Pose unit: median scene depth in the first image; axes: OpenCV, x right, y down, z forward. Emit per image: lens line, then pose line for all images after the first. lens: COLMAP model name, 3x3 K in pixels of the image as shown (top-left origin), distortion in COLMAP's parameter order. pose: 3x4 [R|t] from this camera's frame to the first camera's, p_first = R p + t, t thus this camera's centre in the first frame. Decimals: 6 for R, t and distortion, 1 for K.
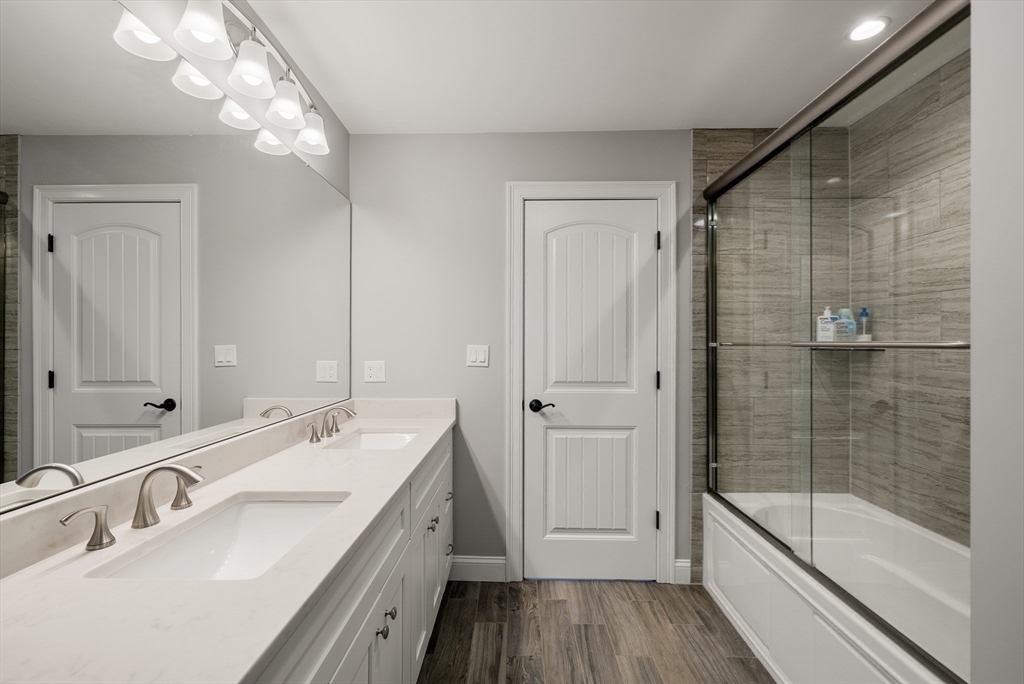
lens RADIAL K [[438.5, 0, 511.4], [0, 438.5, 342.0], [0, 0, 1]] dist [-0.000893, -0.000878]
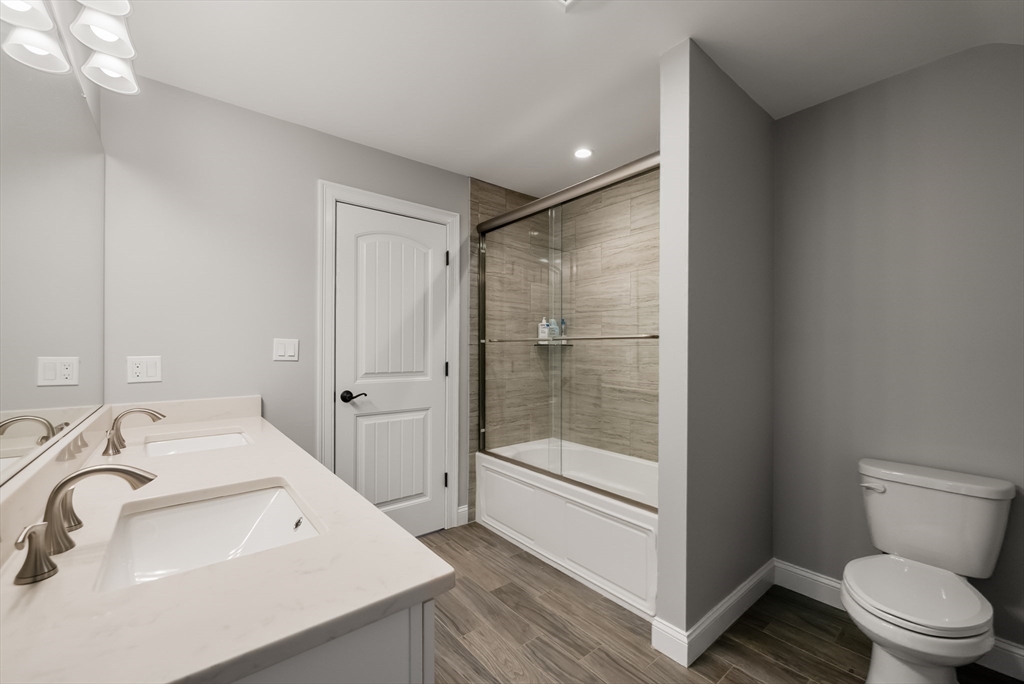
lens RADIAL K [[409.0, 0, 515.3], [0, 409.0, 348.9], [0, 0, 1]] dist [-0.000999, 0.000043]
pose [[0.761071, -0.000266, 0.648669, -0.279415], [-0.002628, 0.999990, 0.003493, 0.024981], [-0.648664, -0.004363, 0.761063, -0.023633]]
